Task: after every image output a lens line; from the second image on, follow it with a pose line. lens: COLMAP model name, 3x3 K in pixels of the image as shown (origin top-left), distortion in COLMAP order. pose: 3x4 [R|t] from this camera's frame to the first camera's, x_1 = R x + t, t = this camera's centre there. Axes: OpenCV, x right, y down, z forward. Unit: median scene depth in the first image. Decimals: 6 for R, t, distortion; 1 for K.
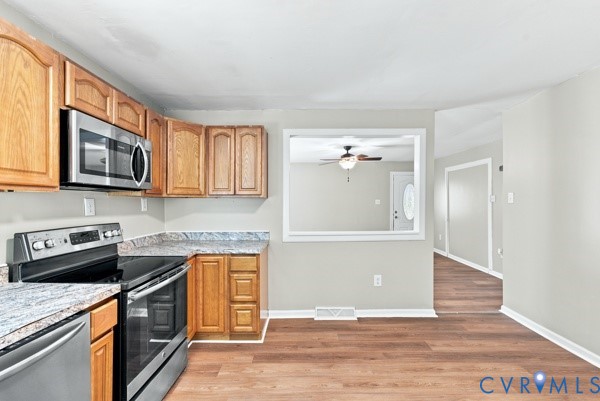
lens RADIAL K [[257.2, 0, 306.5], [0, 257.2, 202.3], [0, 0, 1]] dist [0.003575, 0.001079]
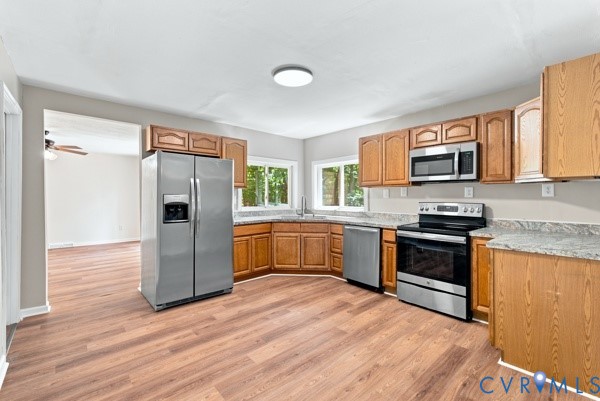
lens RADIAL K [[257.2, 0, 301.1], [0, 257.2, 196.1], [0, 0, 1]] dist [0.003575, 0.001079]
pose [[-0.738513, 0.000731, -0.674239, 0.395061], [0.002607, 0.999995, -0.001771, 0.016491], [0.674235, -0.003066, -0.738511, 0.577695]]
